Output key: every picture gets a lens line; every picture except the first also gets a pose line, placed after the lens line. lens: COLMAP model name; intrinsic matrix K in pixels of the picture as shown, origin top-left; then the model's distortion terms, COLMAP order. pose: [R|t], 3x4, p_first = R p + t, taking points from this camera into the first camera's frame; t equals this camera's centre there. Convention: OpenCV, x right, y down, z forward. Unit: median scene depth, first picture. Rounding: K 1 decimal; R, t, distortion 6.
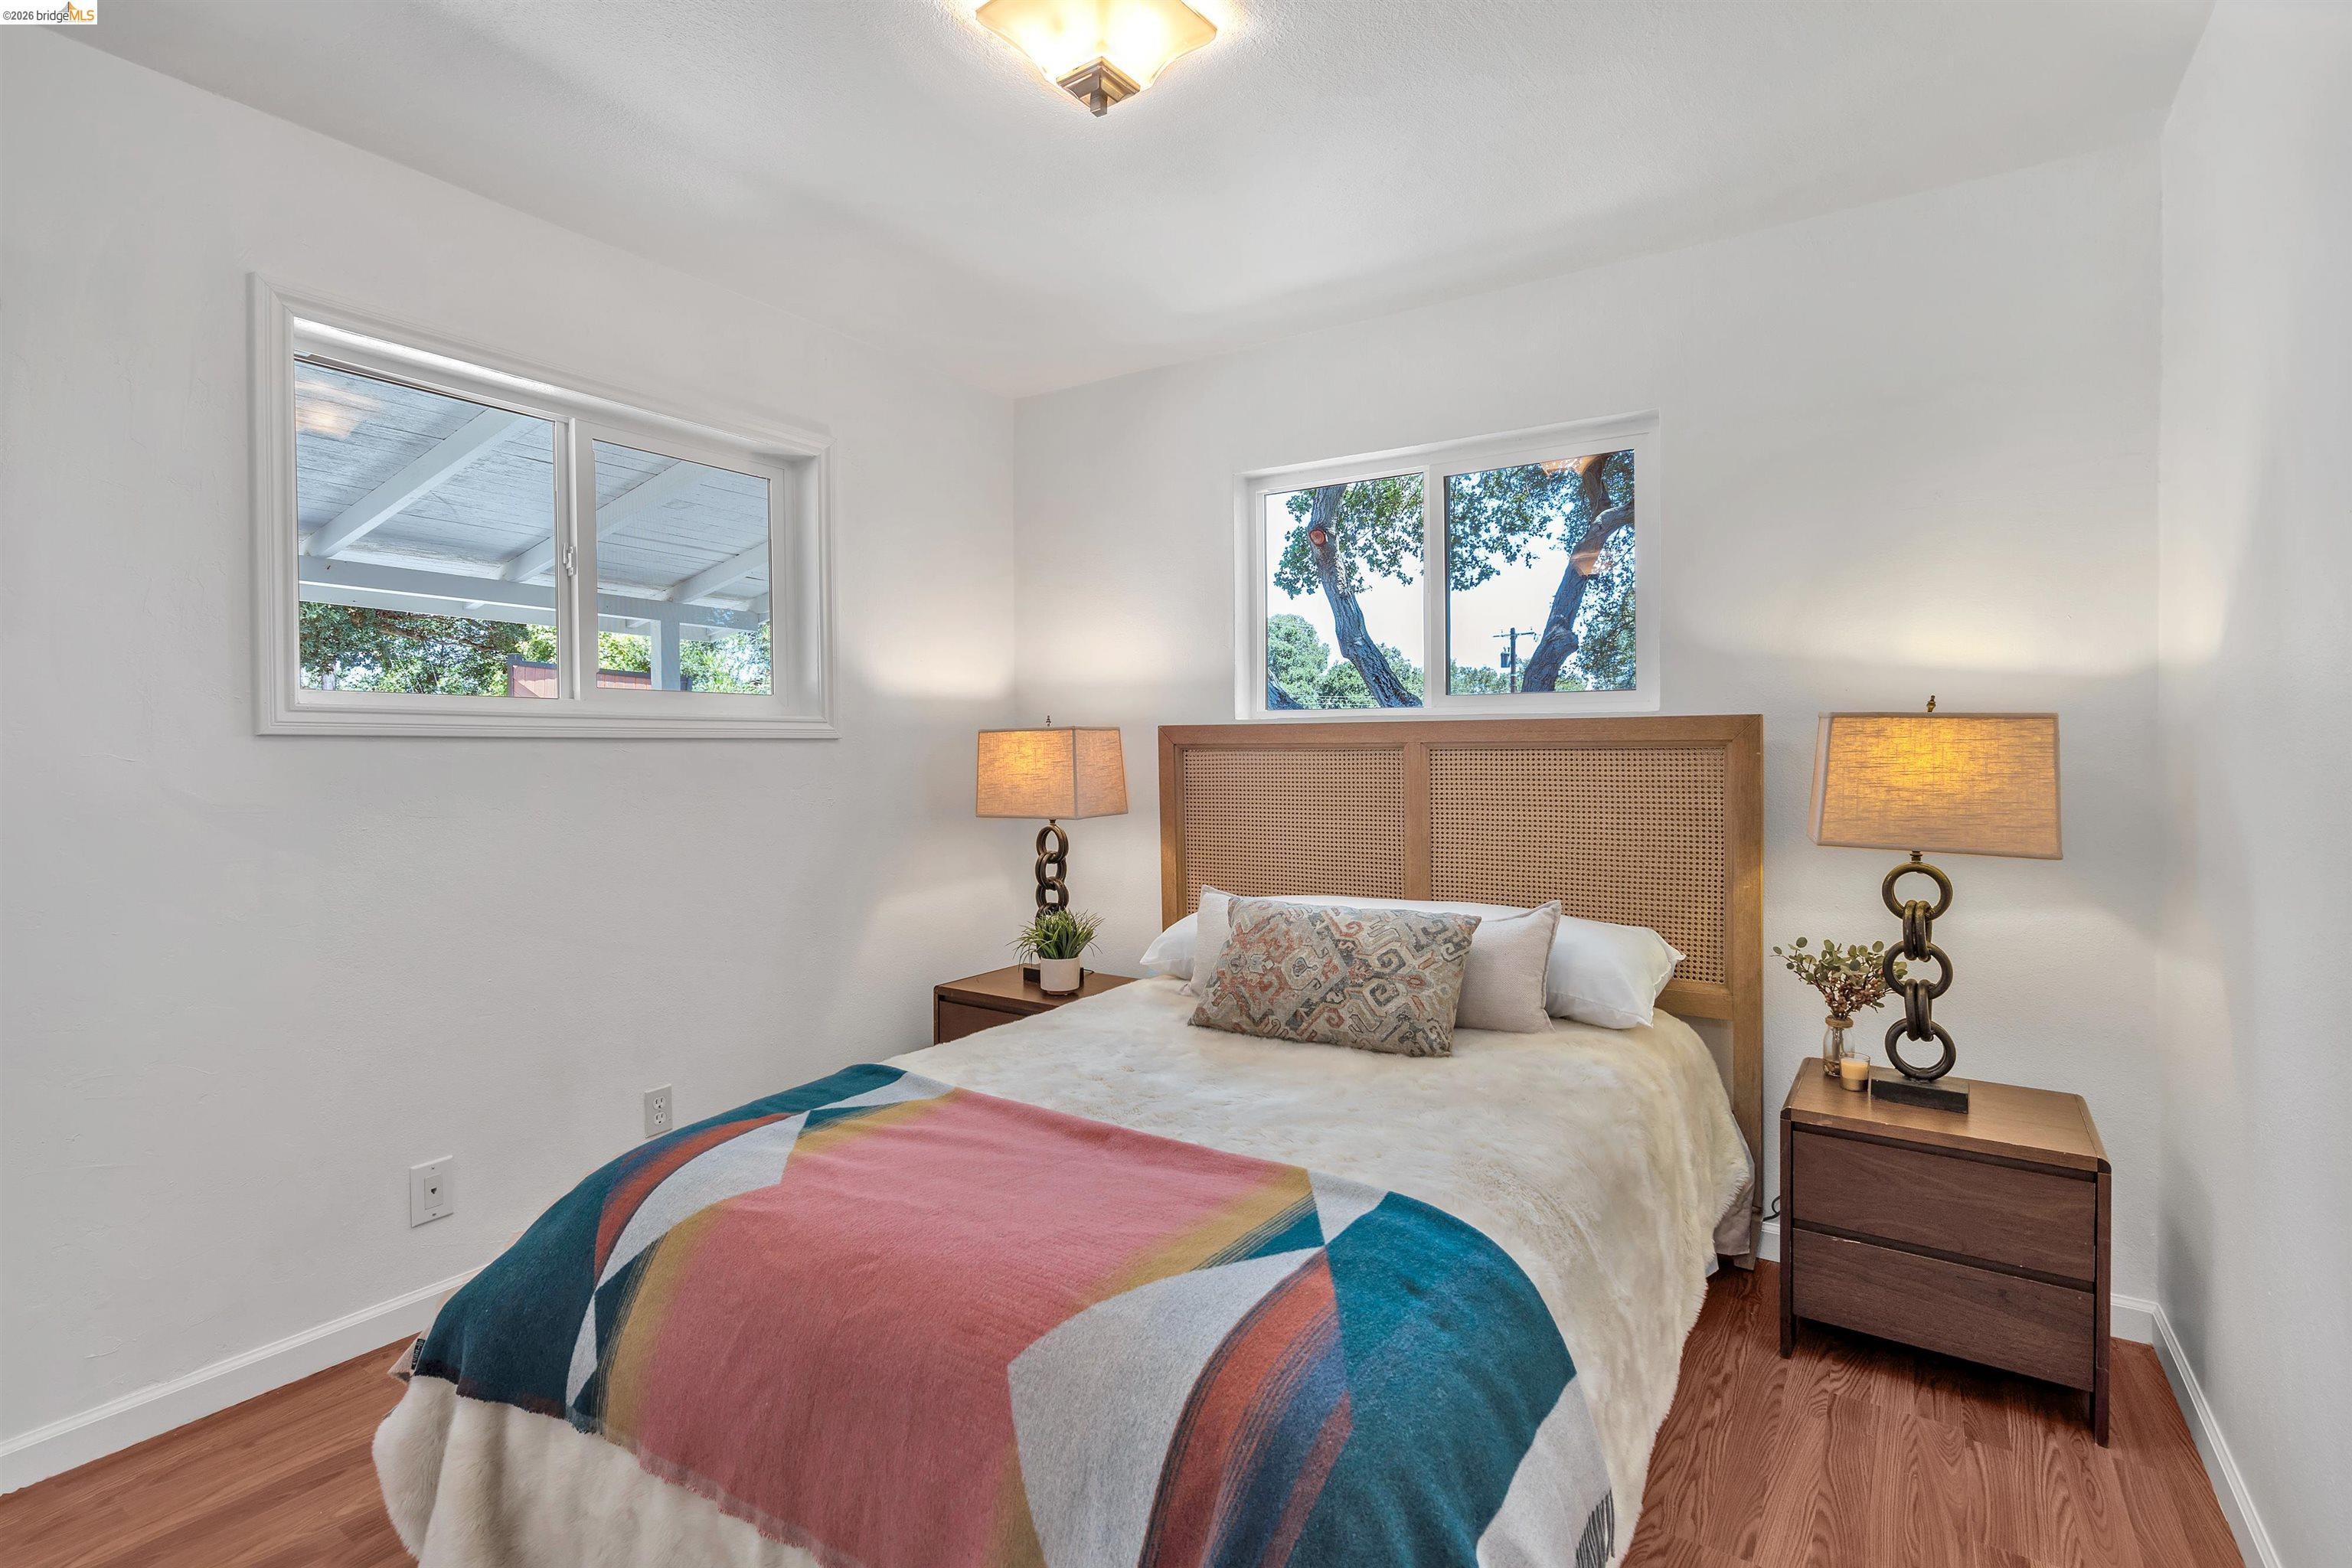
lens RADIAL K [[1069.7, 0, 1191.1], [0, 1069.7, 735.2], [0, 0, 1]] dist [0.000886, -0.000109]
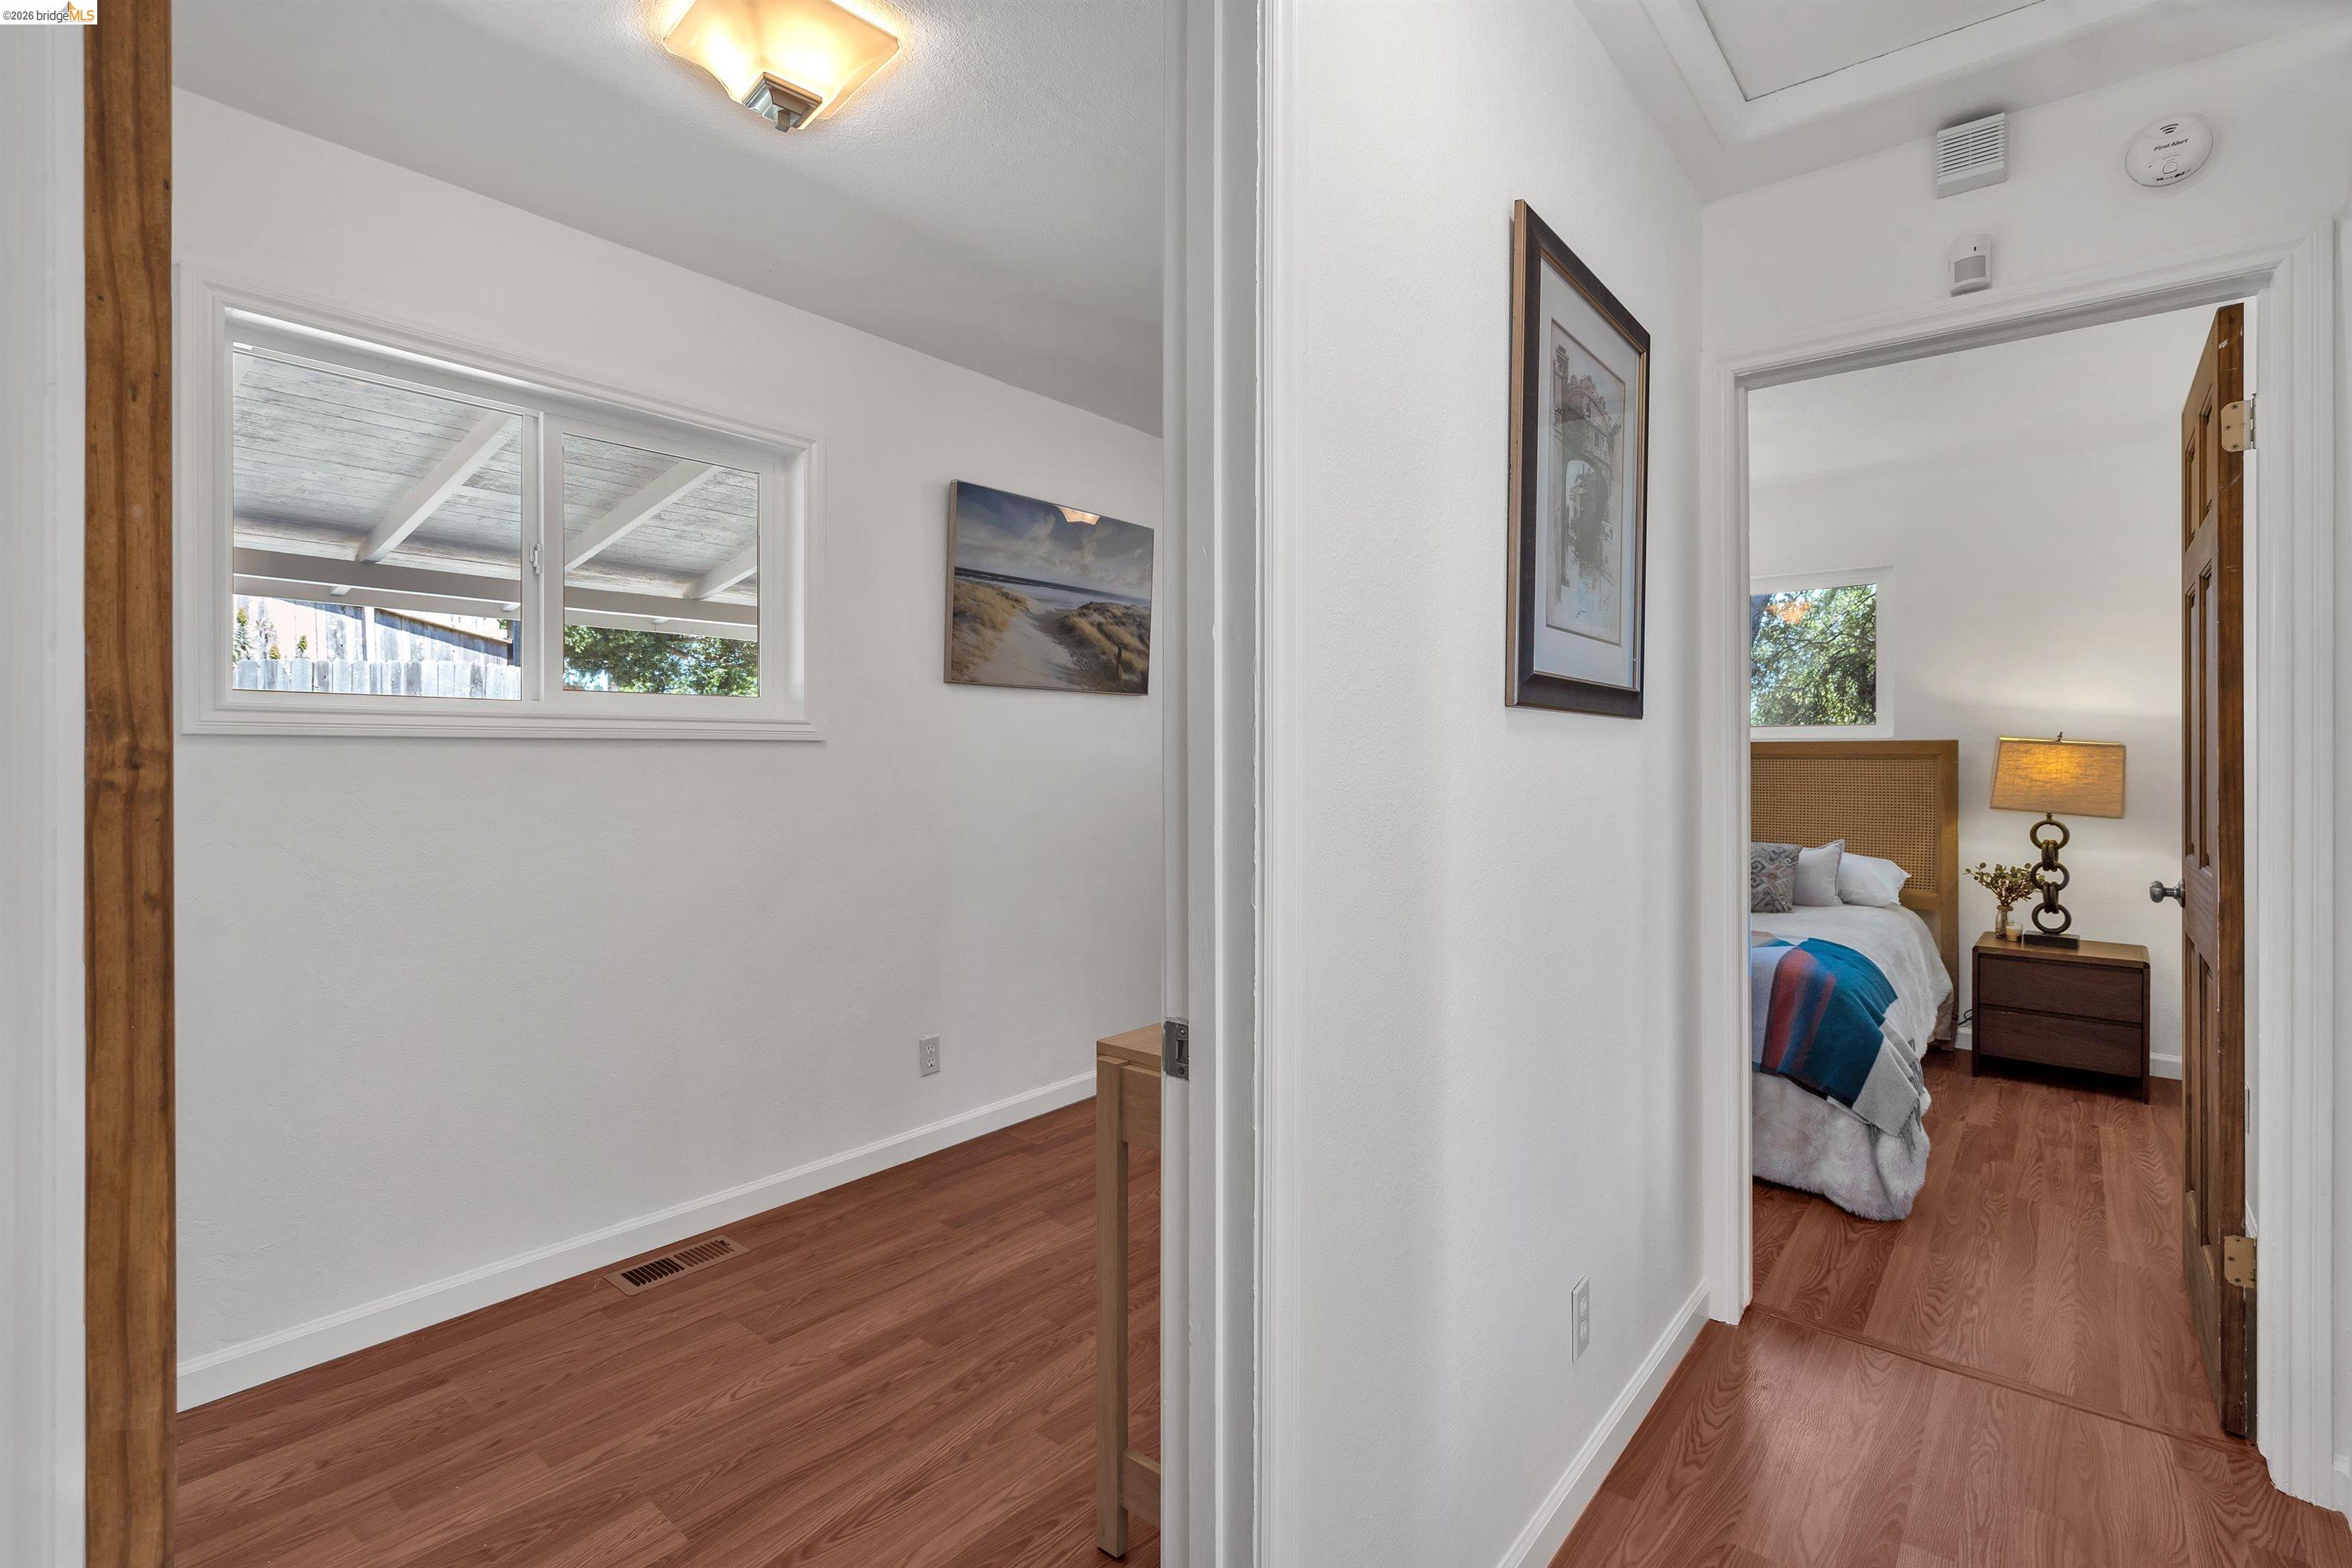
lens RADIAL K [[1066.7, 0, 1172.7], [0, 1066.7, 733.7], [0, 0, 1]] dist [-0.000475, -0.000195]
pose [[0.994110, 0.009280, -0.107978, -0.652769], [-0.010345, 0.999903, -0.009299, -0.000255], [0.107881, 0.010361, 0.994110, -1.029008]]
